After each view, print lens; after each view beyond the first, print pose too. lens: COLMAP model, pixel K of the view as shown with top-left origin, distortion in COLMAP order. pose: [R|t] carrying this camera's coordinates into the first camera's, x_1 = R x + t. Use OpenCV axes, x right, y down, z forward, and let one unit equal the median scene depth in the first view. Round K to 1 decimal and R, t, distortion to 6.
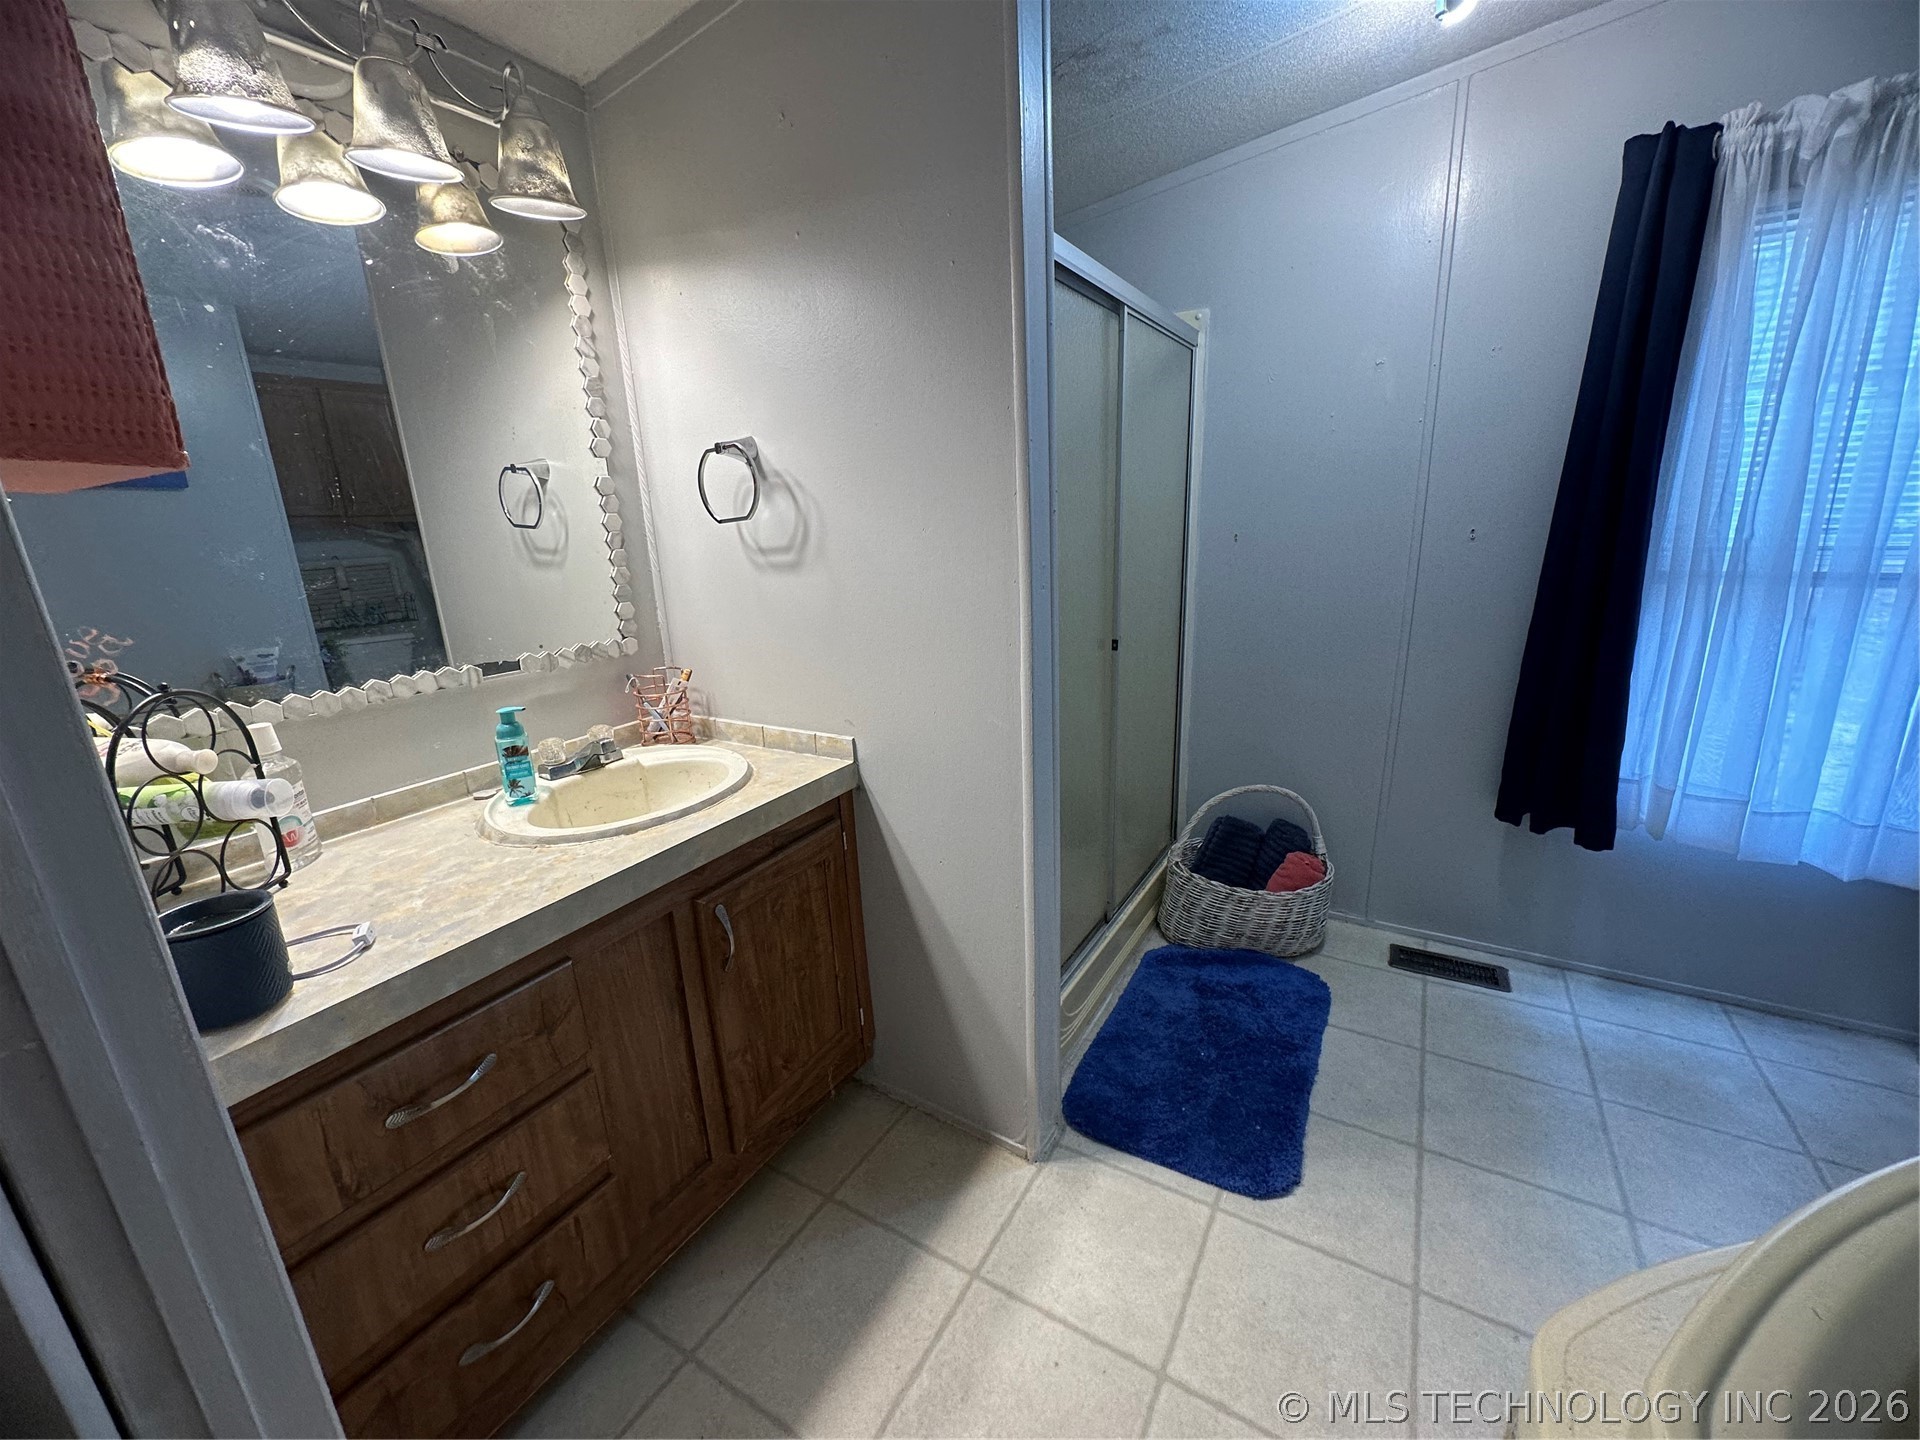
lens RADIAL K [[767.2, 0, 962.0], [0, 767.2, 718.4], [0, 0, 1]] dist [-0.002282, 0.000694]
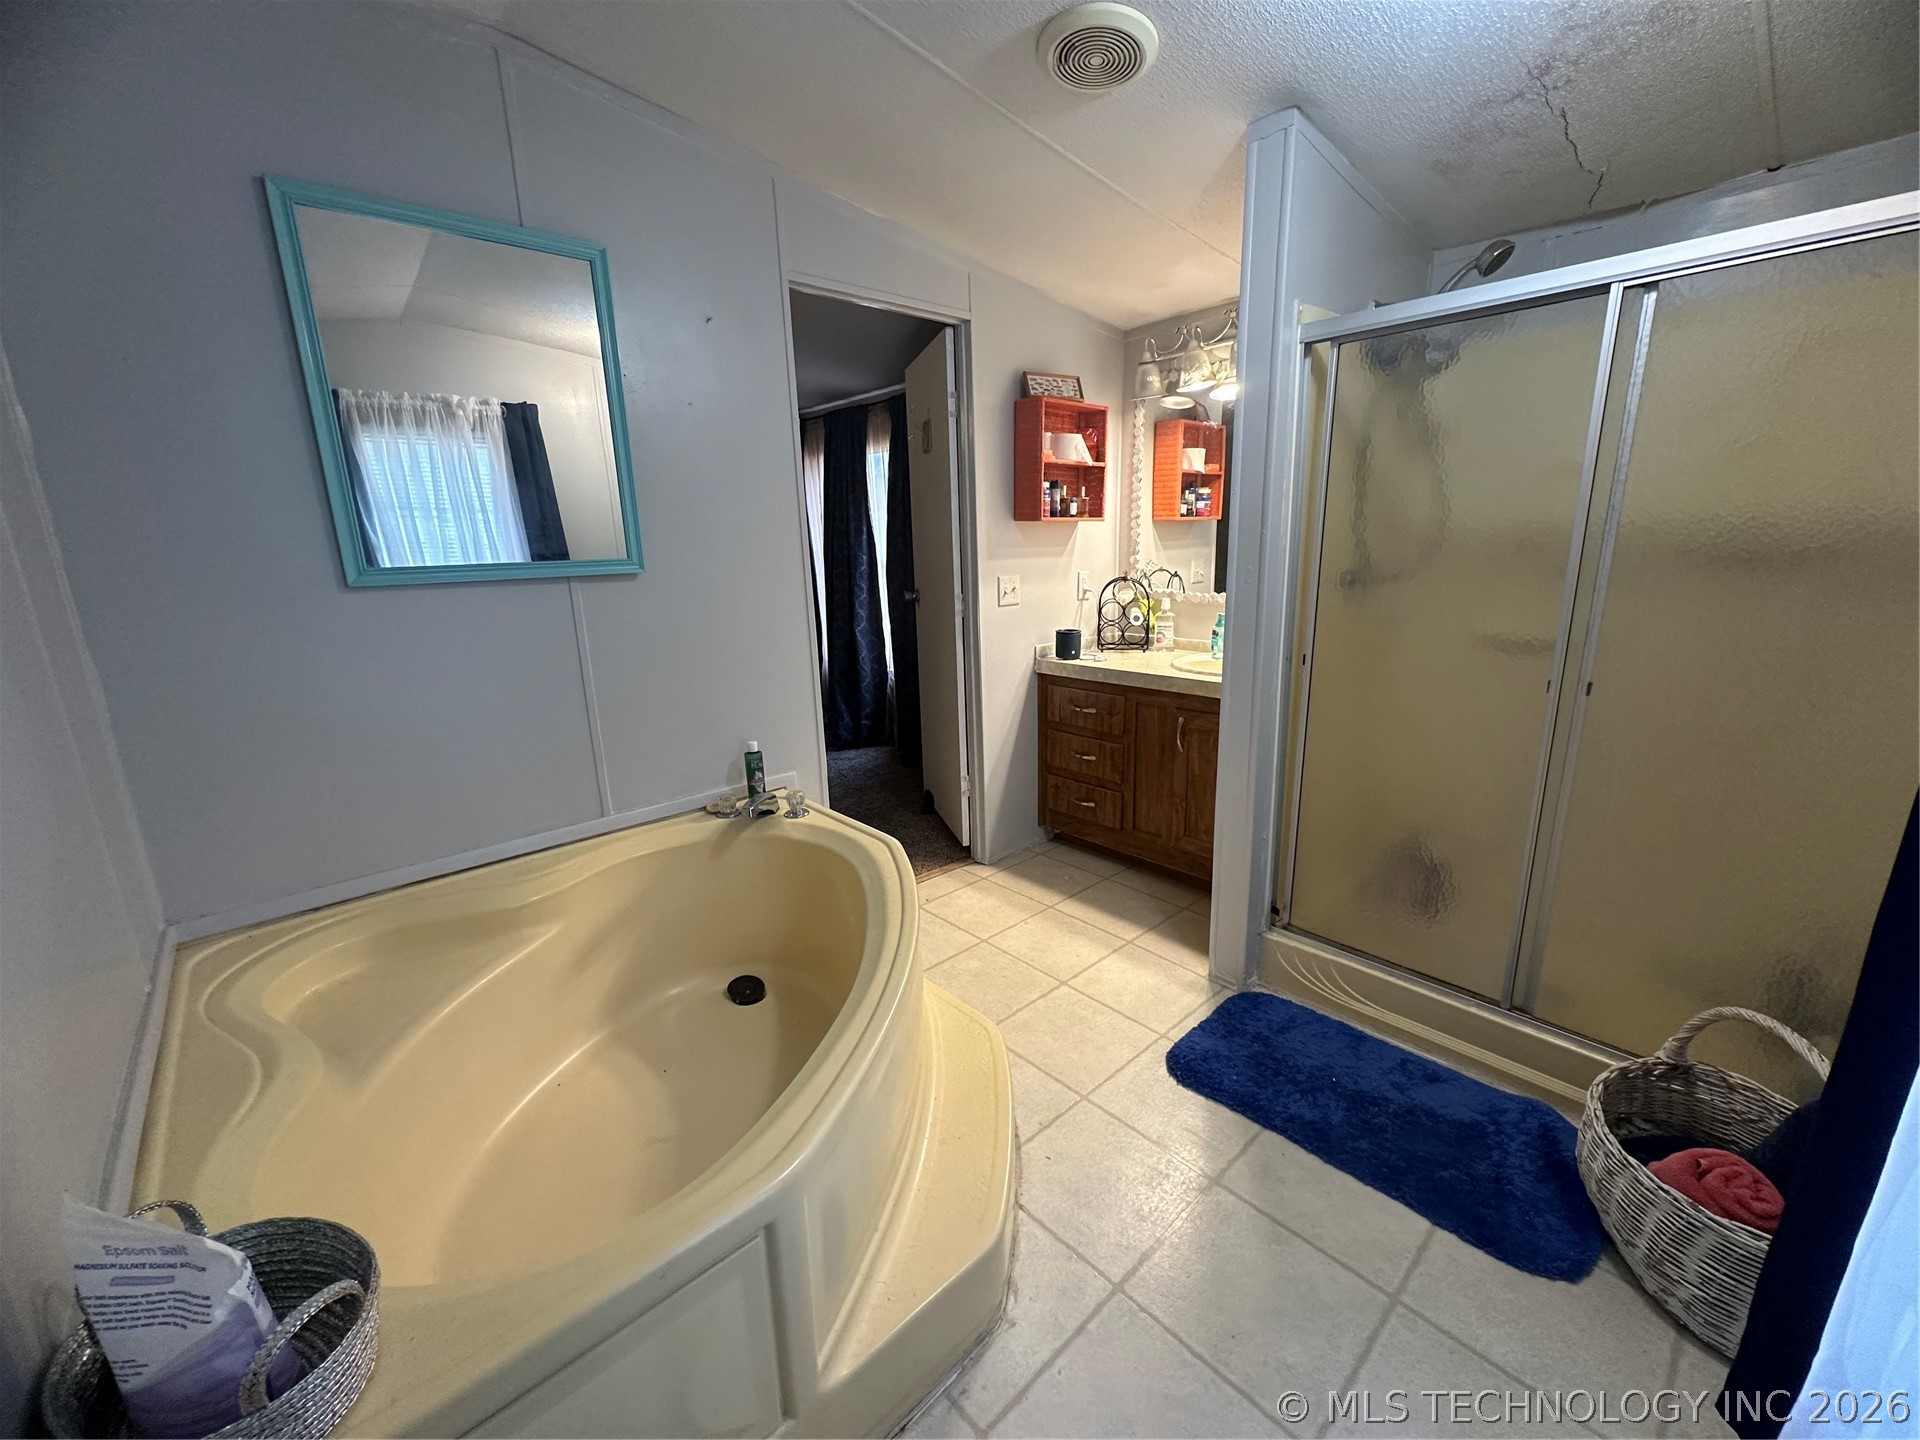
lens RADIAL K [[767.2, 0, 962.0], [0, 767.2, 718.4], [0, 0, 1]] dist [-0.002282, 0.000694]
pose [[-0.281911, 0.262774, -0.922754, 1.257114], [-0.213242, 0.920547, 0.327293, -0.215582], [0.935443, 0.289037, -0.203478, 0.624343]]
